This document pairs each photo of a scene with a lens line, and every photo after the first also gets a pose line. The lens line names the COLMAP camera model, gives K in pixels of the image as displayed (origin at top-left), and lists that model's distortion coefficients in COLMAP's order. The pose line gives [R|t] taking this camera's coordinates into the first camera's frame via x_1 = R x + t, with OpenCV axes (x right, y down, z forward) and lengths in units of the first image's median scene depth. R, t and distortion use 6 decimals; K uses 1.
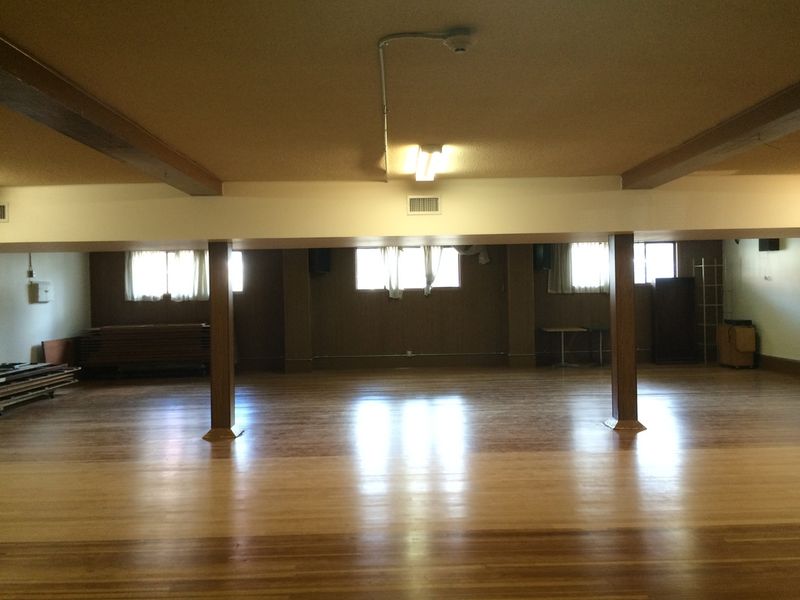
lens RADIAL K [[676.4, 0, 402.1], [0, 676.4, 288.8], [0, 0, 1]] dist [0.047567, -0.002351]
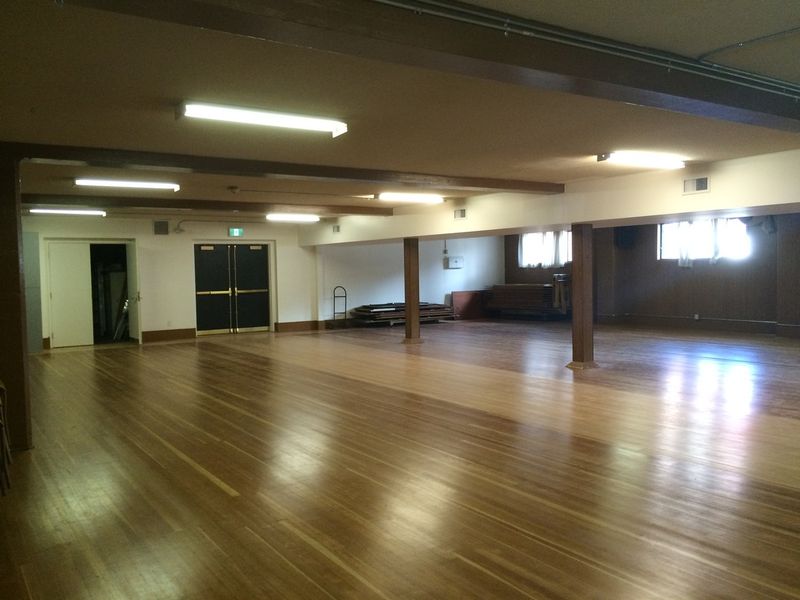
lens RADIAL K [[661.2, 0, 419.7], [0, 661.2, 299.8], [0, 0, 1]] dist [-0.001508, -0.001513]
pose [[0.567759, 0.048686, -0.821754, 0.651095], [0.014755, 0.997487, 0.069291, -0.014624], [0.823063, -0.051465, 0.565614, 0.008229]]
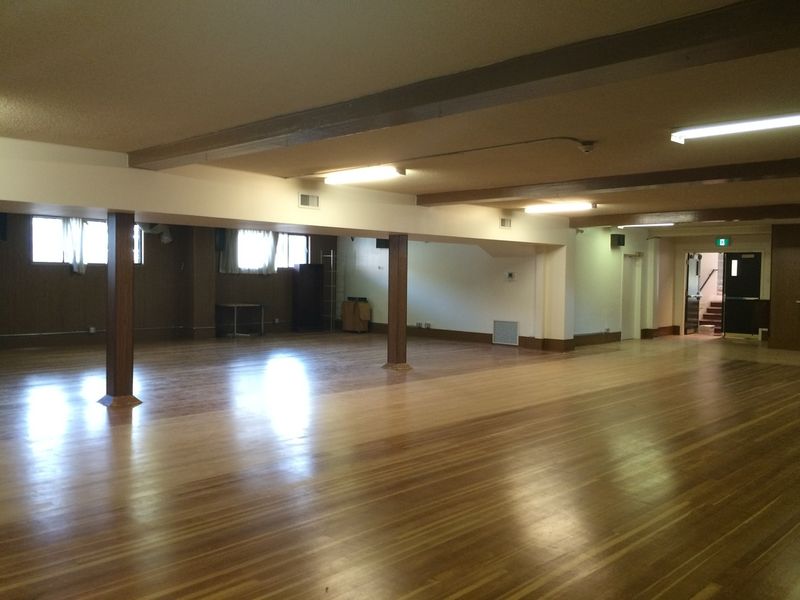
lens RADIAL K [[679.1, 0, 401.5], [0, 679.1, 304.1], [0, 0, 1]] dist [0.067783, -0.100358]
pose [[0.705511, 0.000558, 0.708699, -0.378041], [-0.035363, 0.998782, 0.034417, 0.008796], [-0.707816, -0.049344, 0.704671, -0.009312]]
